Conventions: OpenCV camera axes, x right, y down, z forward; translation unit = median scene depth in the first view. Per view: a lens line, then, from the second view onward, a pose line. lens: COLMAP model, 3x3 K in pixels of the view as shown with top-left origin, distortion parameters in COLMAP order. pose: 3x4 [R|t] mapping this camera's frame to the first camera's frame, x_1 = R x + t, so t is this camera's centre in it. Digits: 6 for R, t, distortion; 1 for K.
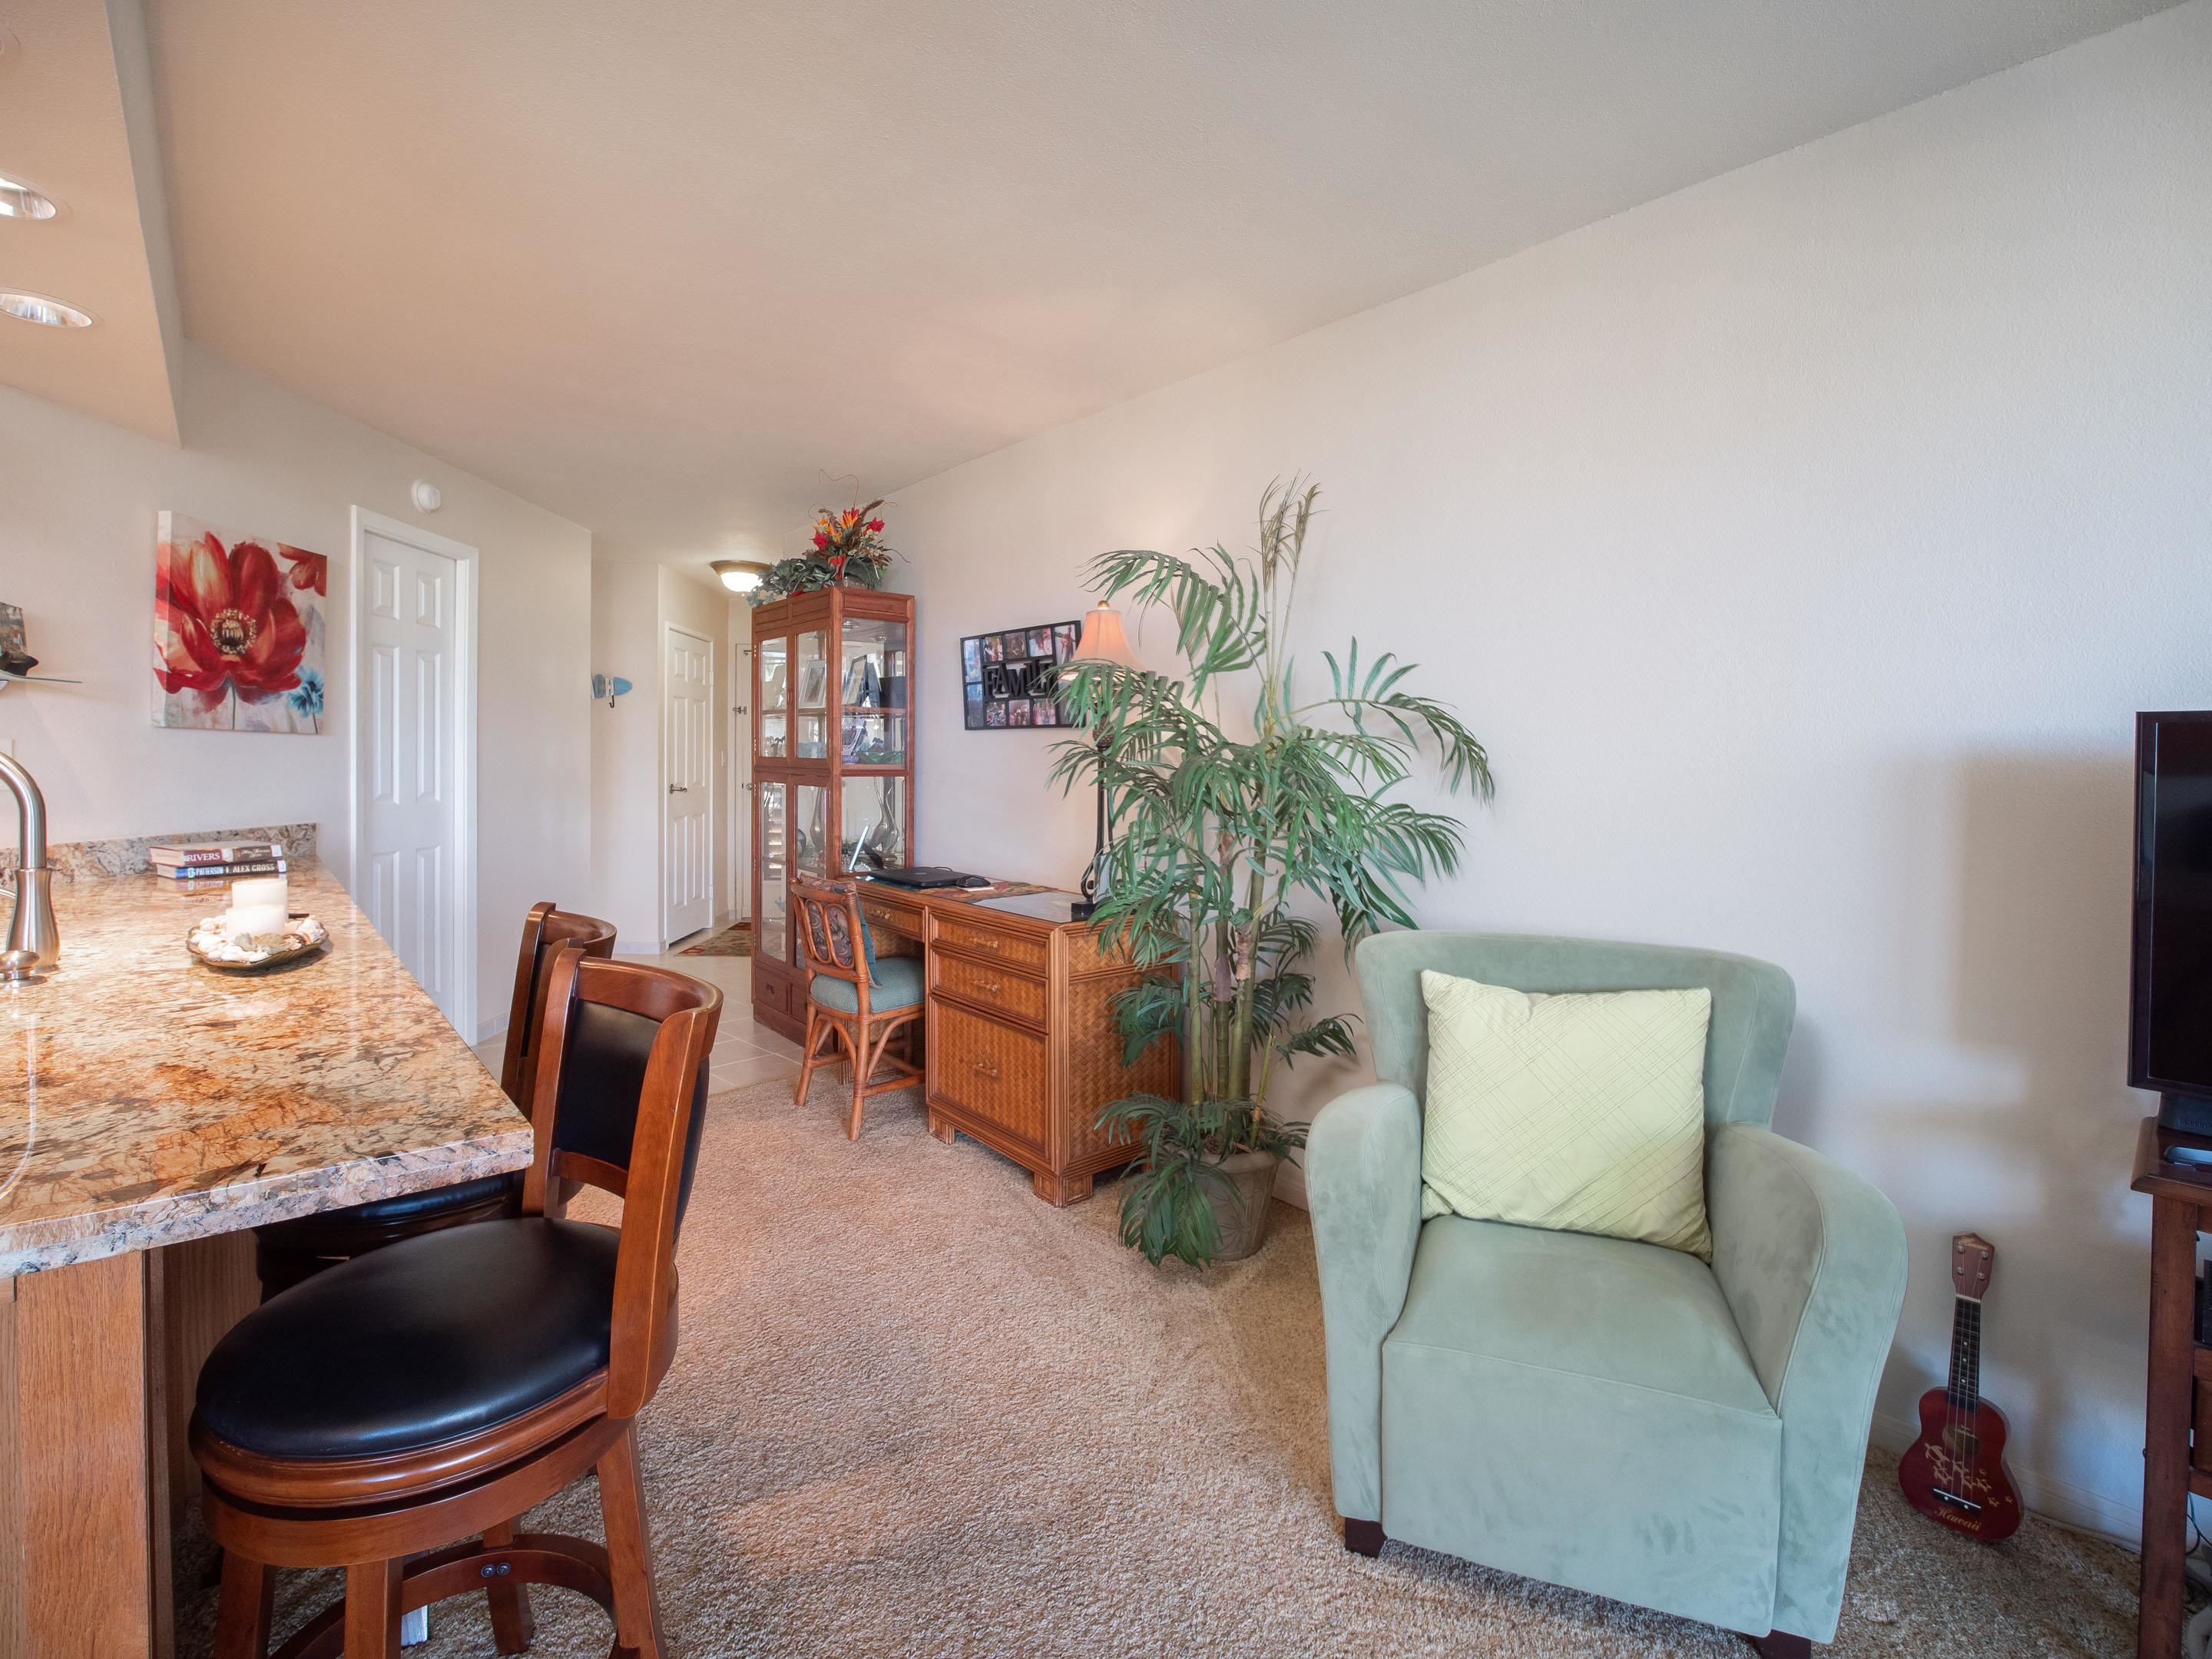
lens RADIAL K [[1003.9, 0, 1111.5], [0, 1003.9, 776.0], [0, 0, 1]] dist [-0.018313, -0.000028]
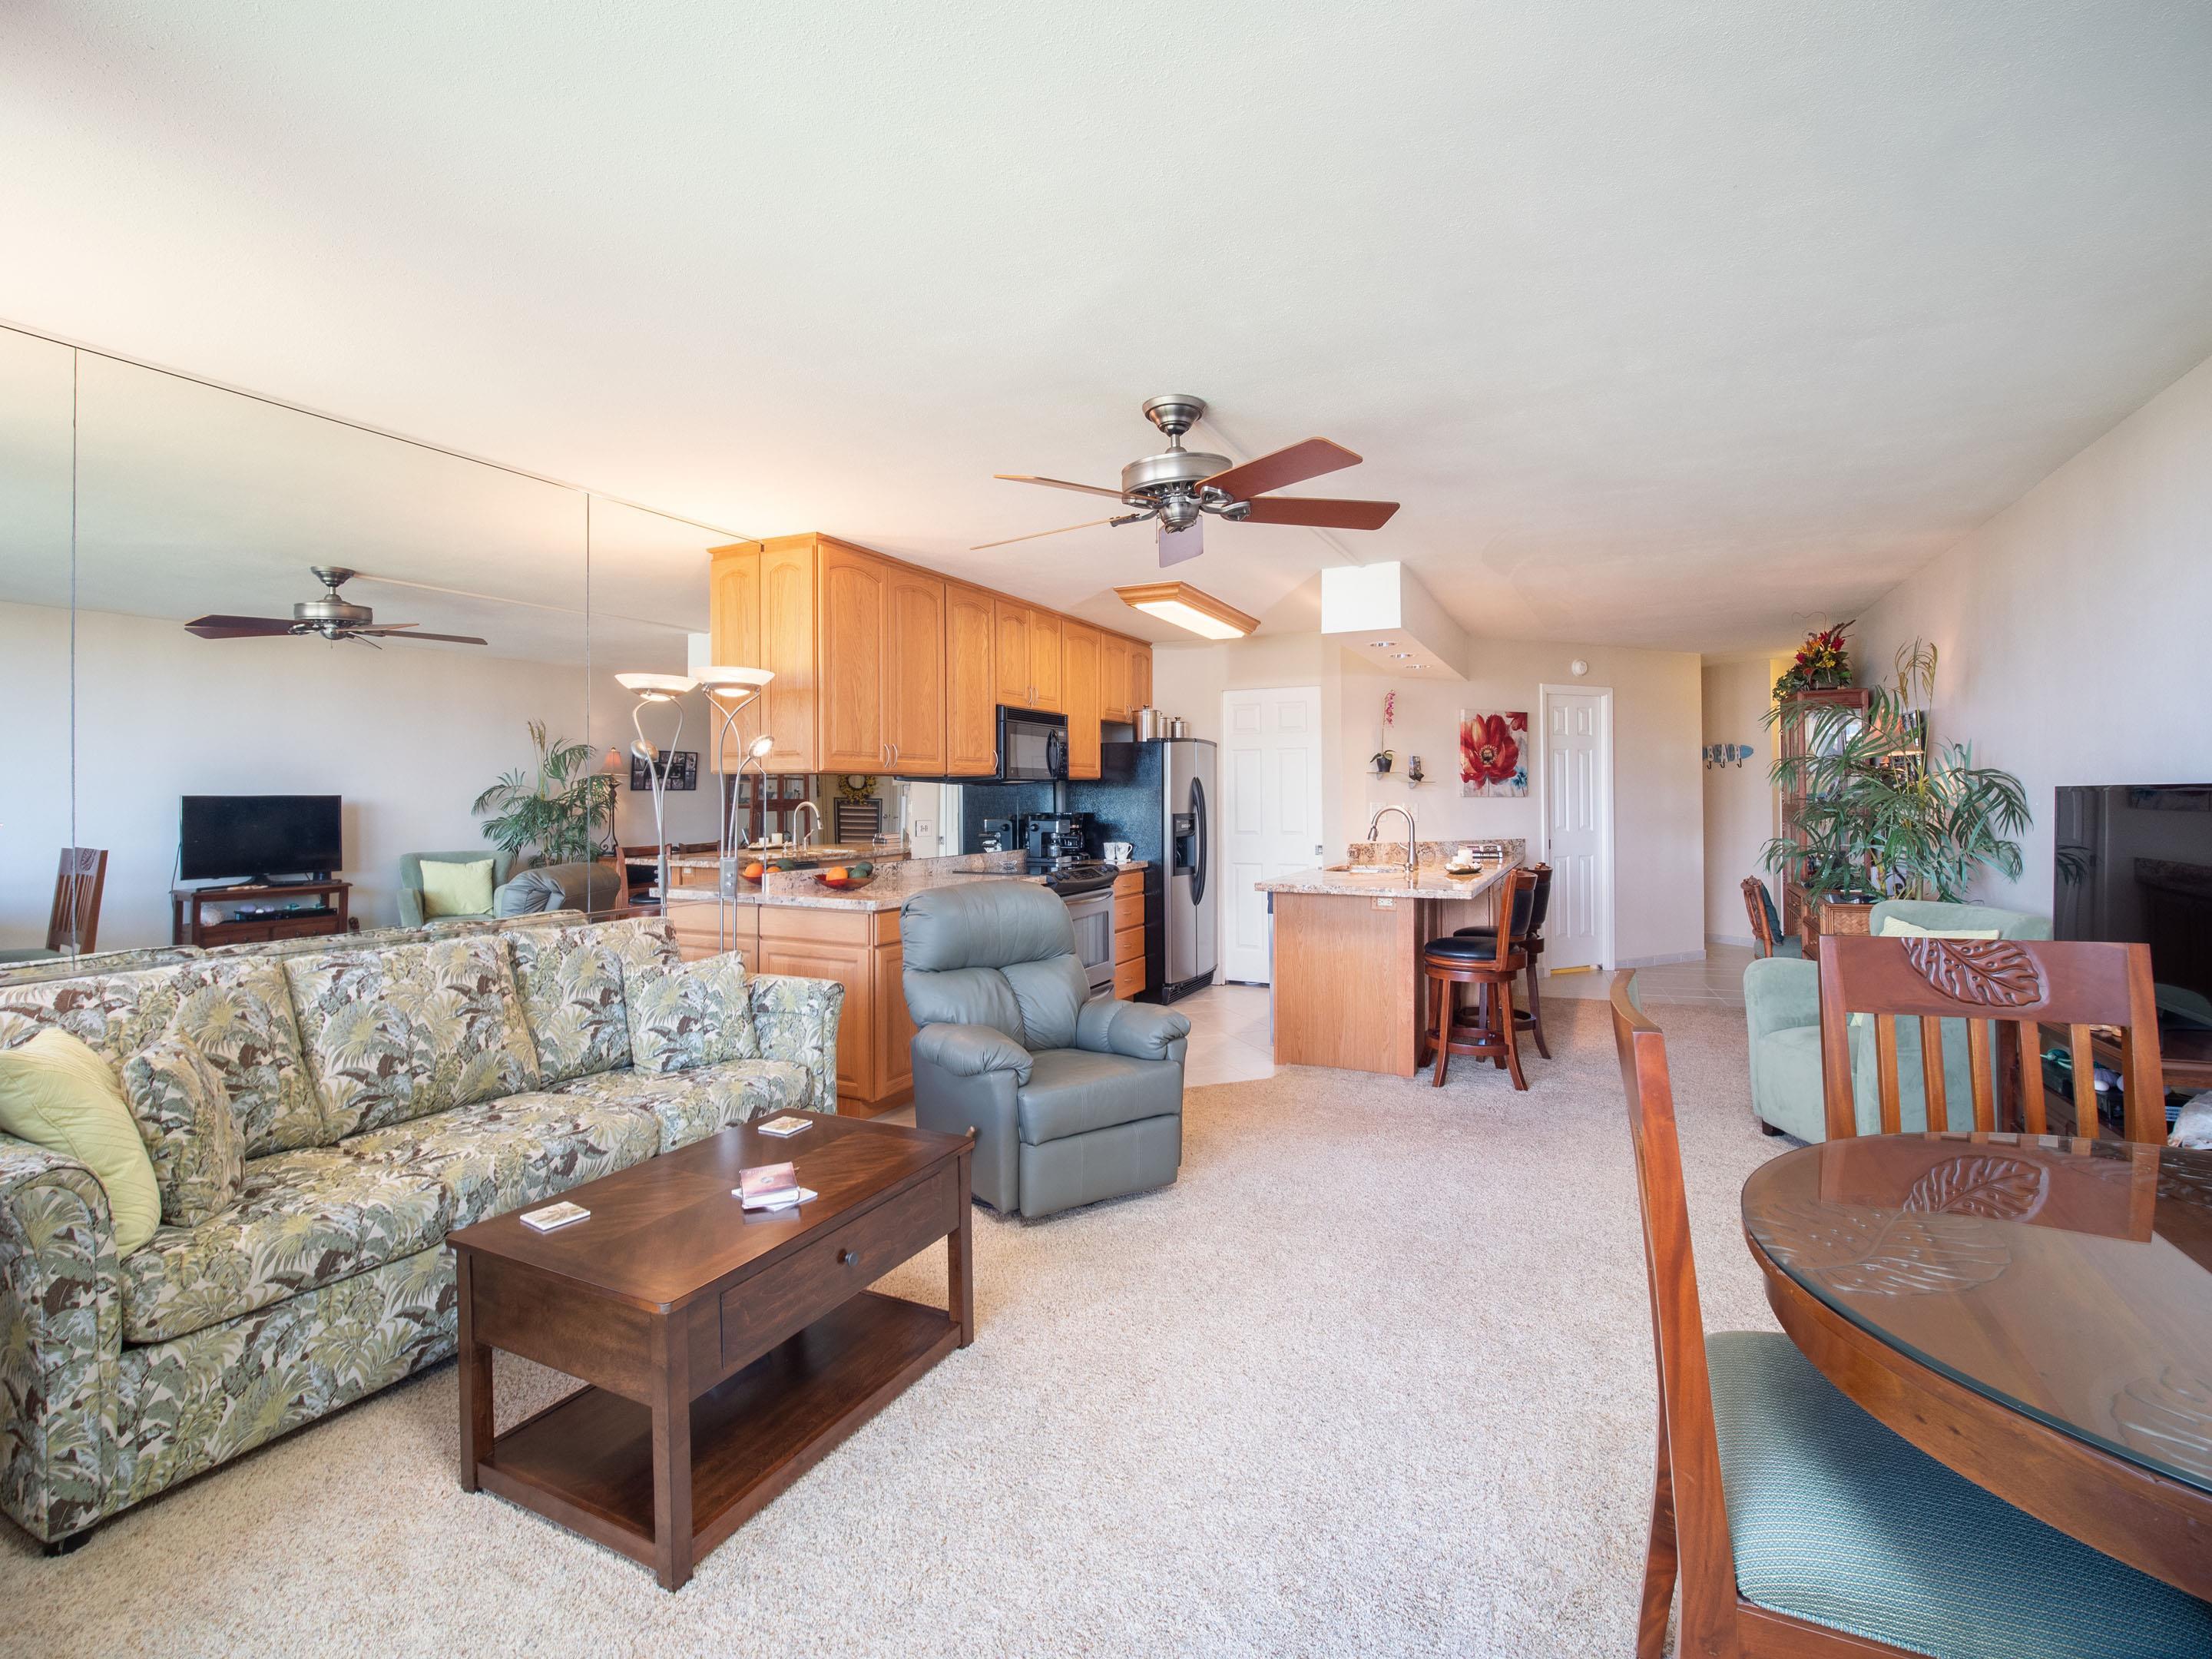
lens RADIAL K [[1003.9, 0, 1094.6], [0, 1003.9, 773.2], [0, 0, 1]] dist [-0.018313, -0.000028]
pose [[0.368525, -0.041228, -0.928703, 0.998619], [-0.001390, 0.998991, -0.044900, 0.007415], [0.929617, 0.017838, 0.368095, -0.765407]]
